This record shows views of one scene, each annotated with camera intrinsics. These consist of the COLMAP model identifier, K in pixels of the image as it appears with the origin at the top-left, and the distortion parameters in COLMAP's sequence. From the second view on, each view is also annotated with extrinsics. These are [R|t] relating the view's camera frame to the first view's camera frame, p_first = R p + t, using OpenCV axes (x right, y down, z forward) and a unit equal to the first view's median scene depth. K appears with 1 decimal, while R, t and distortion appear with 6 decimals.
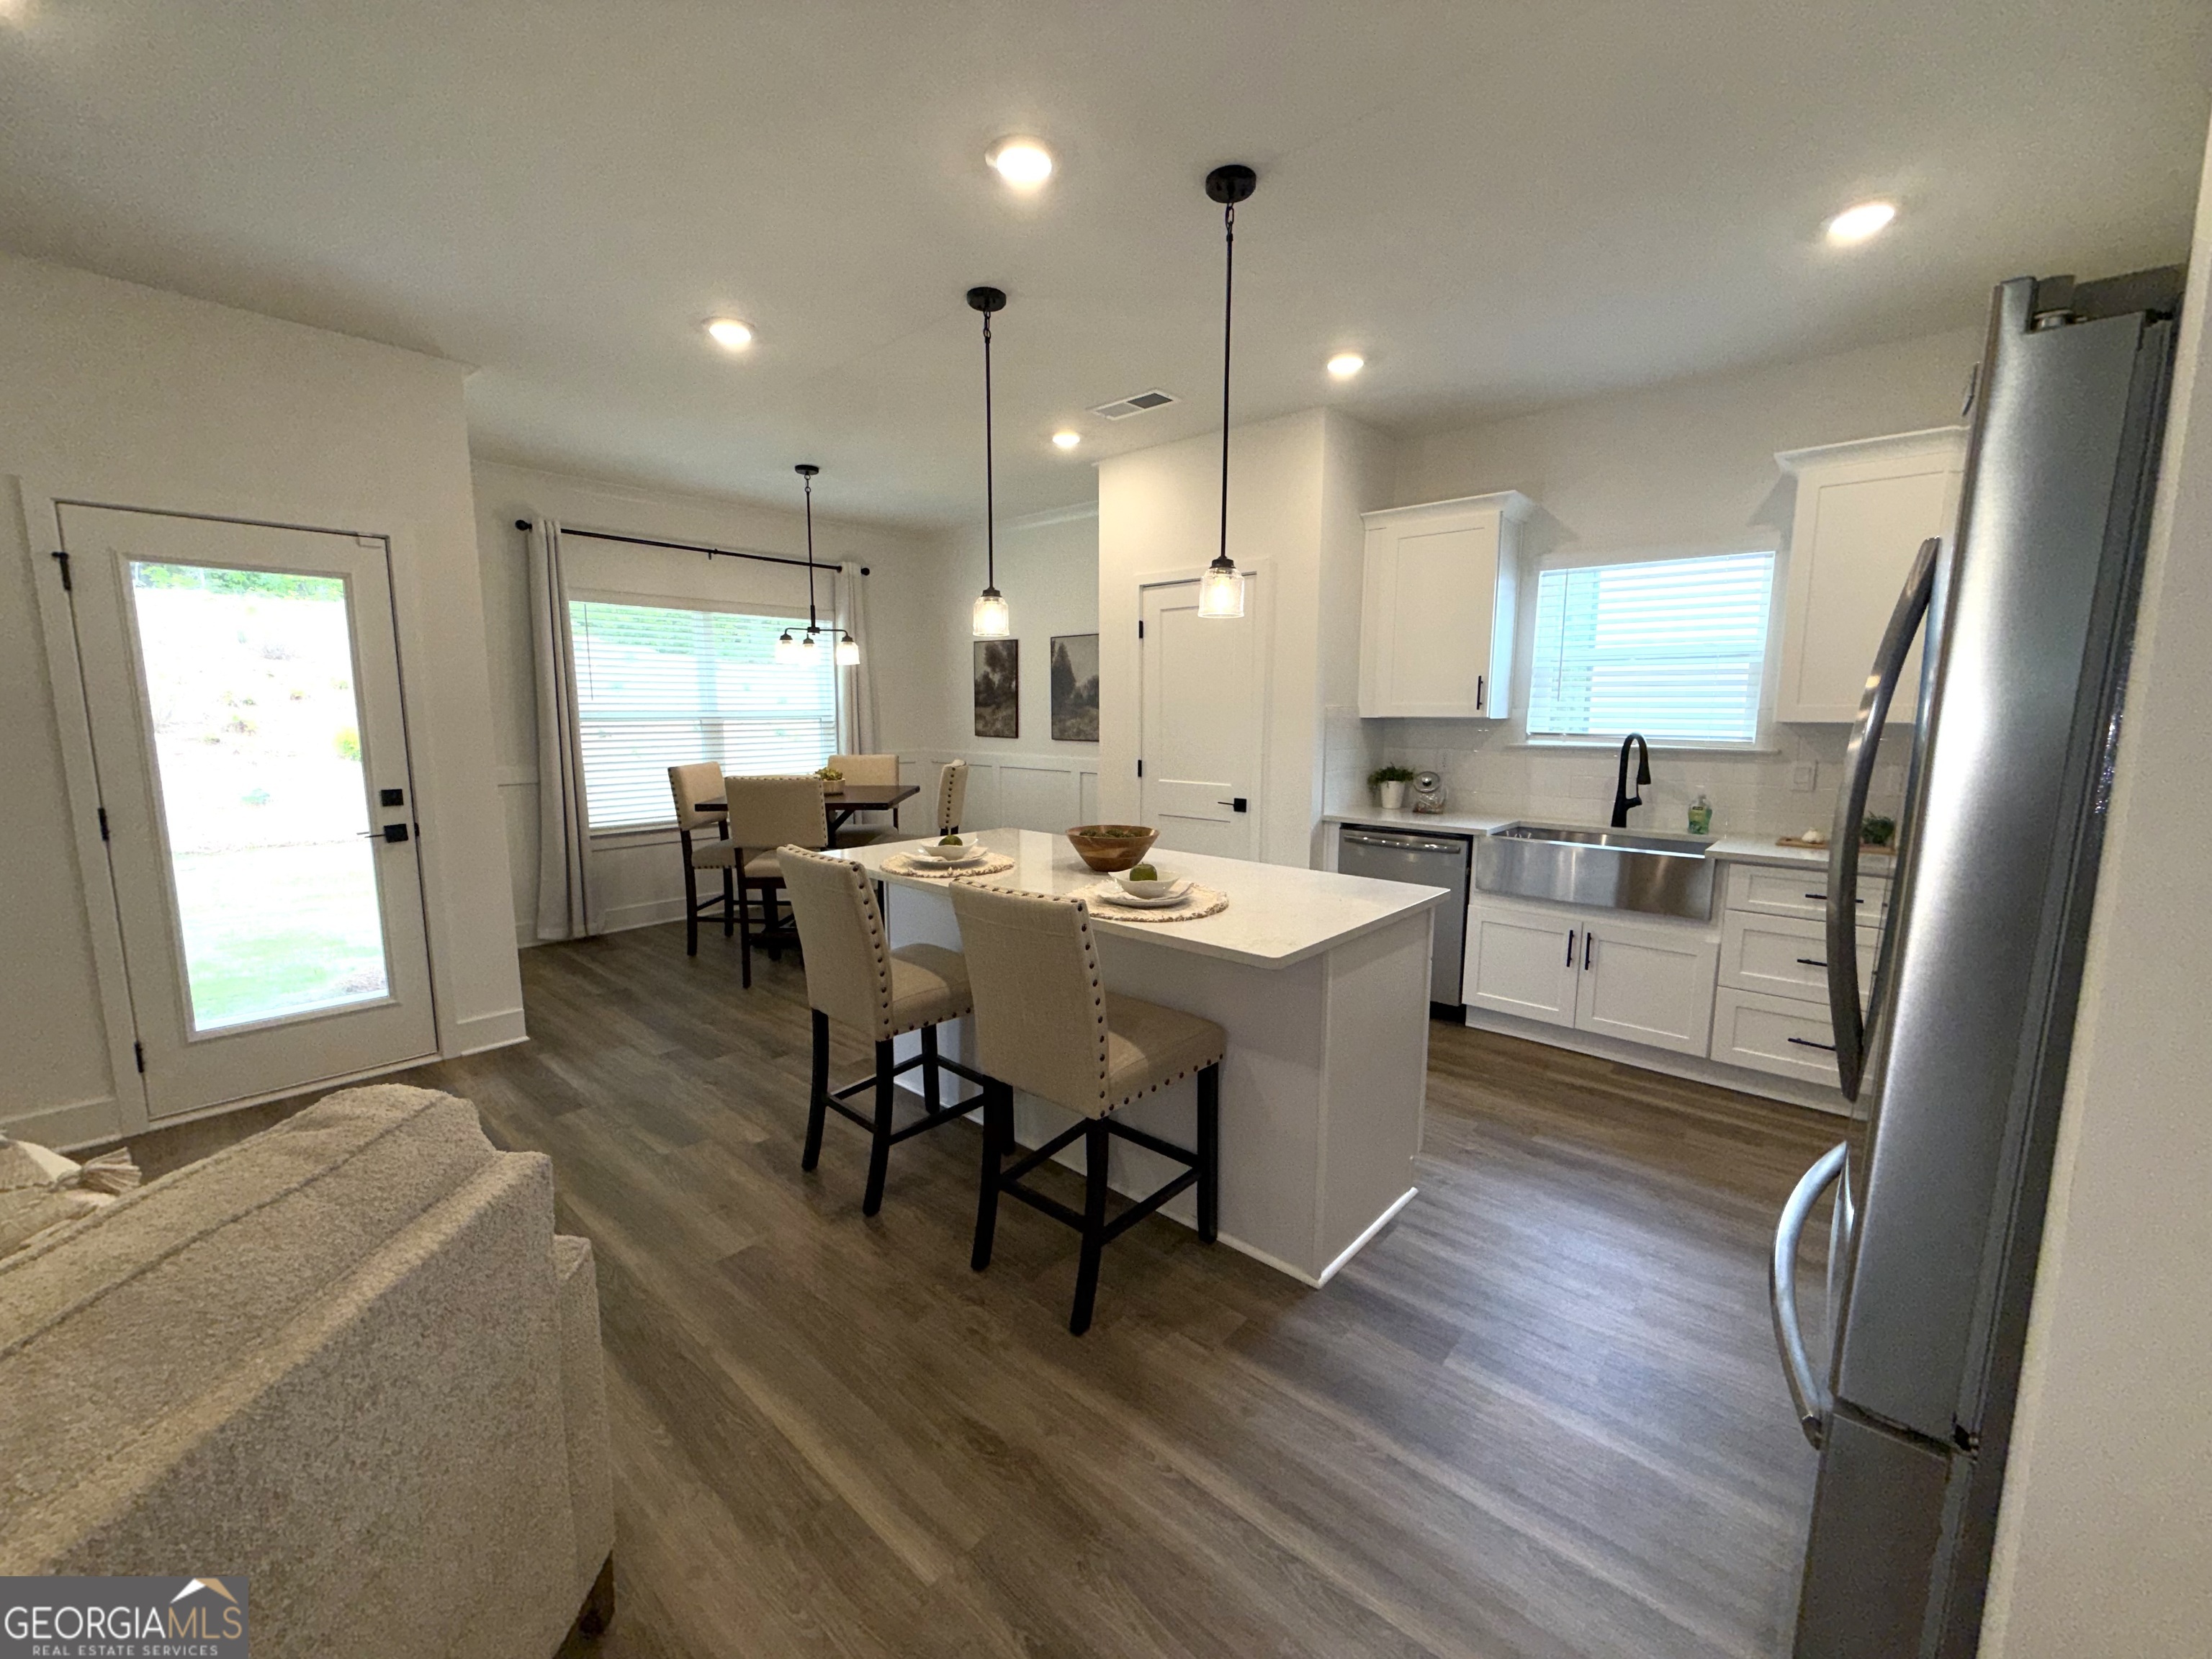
lens RADIAL K [[879.8, 0, 1101.0], [0, 879.8, 826.1], [0, 0, 1]] dist [0.000762, -0.000578]
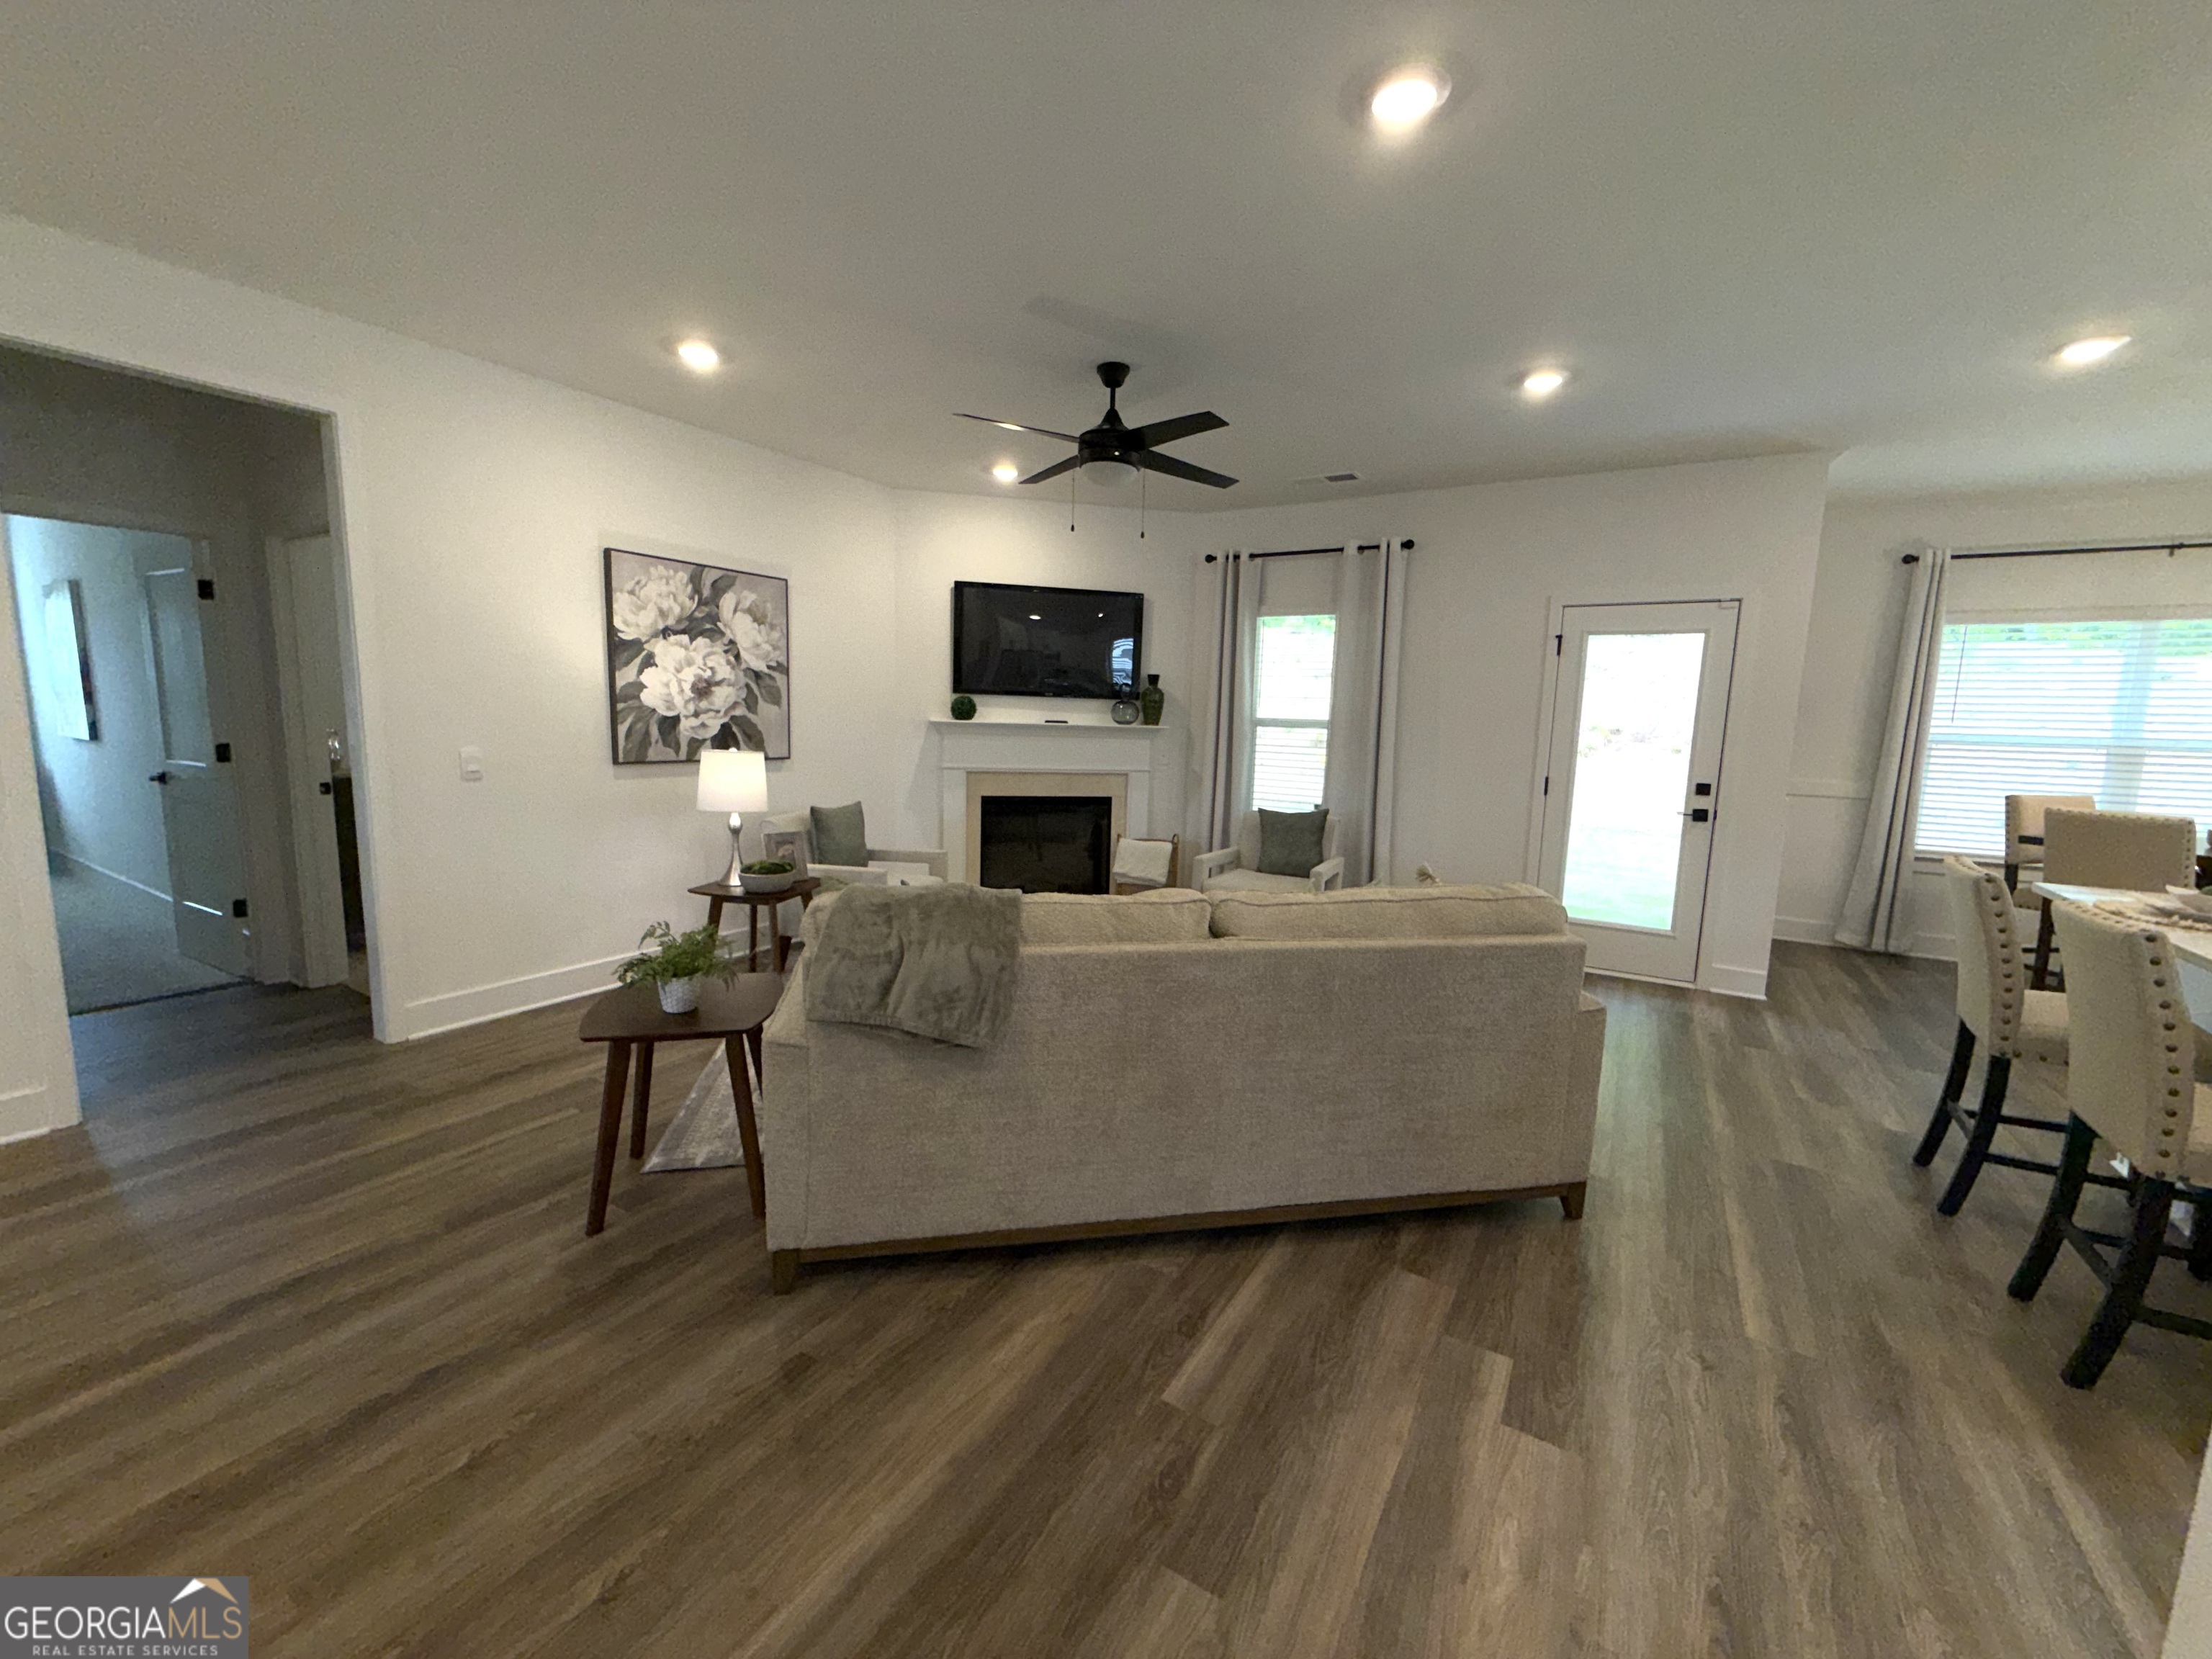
lens RADIAL K [[879.8, 0, 1099.6], [0, 879.8, 826.9], [0, 0, 1]] dist [0.000762, -0.000578]
pose [[0.172525, 0.132735, -0.976021, 0.309621], [-0.157037, 0.981912, 0.105777, 0.022974], [0.972406, 0.135022, 0.190249, -0.137949]]
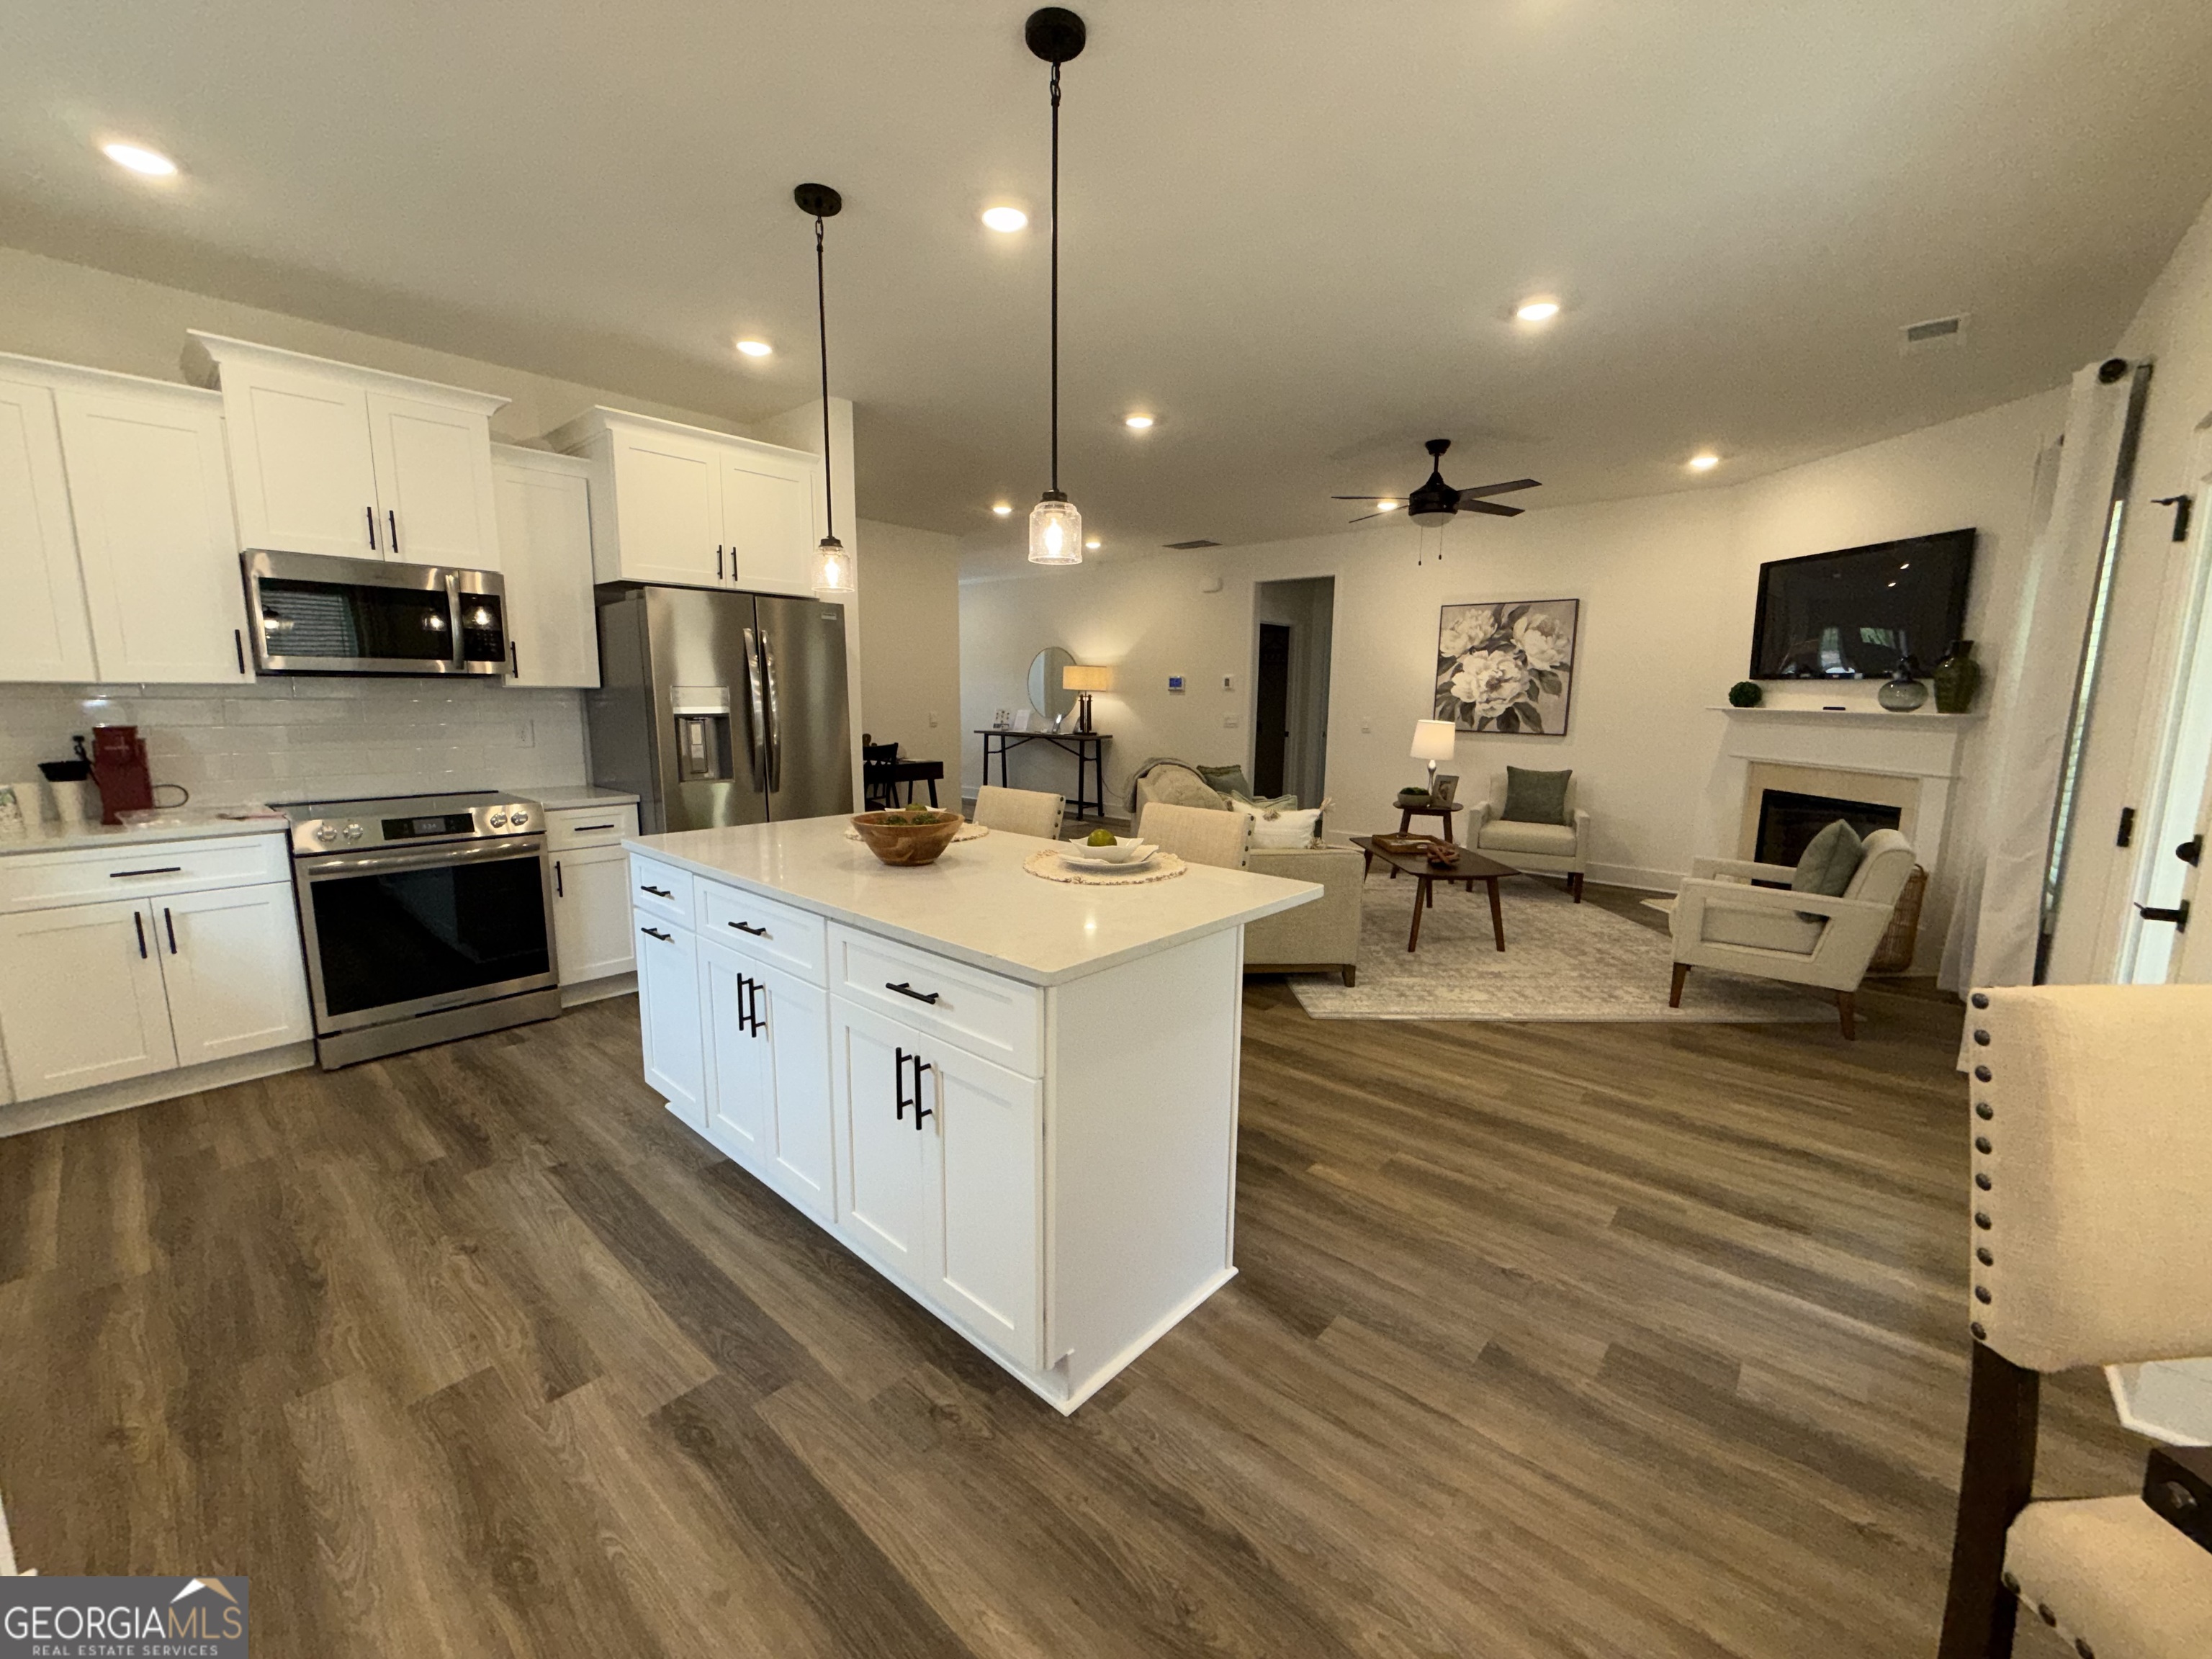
lens RADIAL K [[879.8, 0, 1103.5], [0, 879.8, 826.5], [0, 0, 1]] dist [0.000762, -0.000578]
pose [[-0.999933, -0.010406, -0.005156, -0.115560], [-0.011437, 0.959459, 0.281616, -0.152575], [0.002016, 0.281656, -0.959513, 1.218524]]
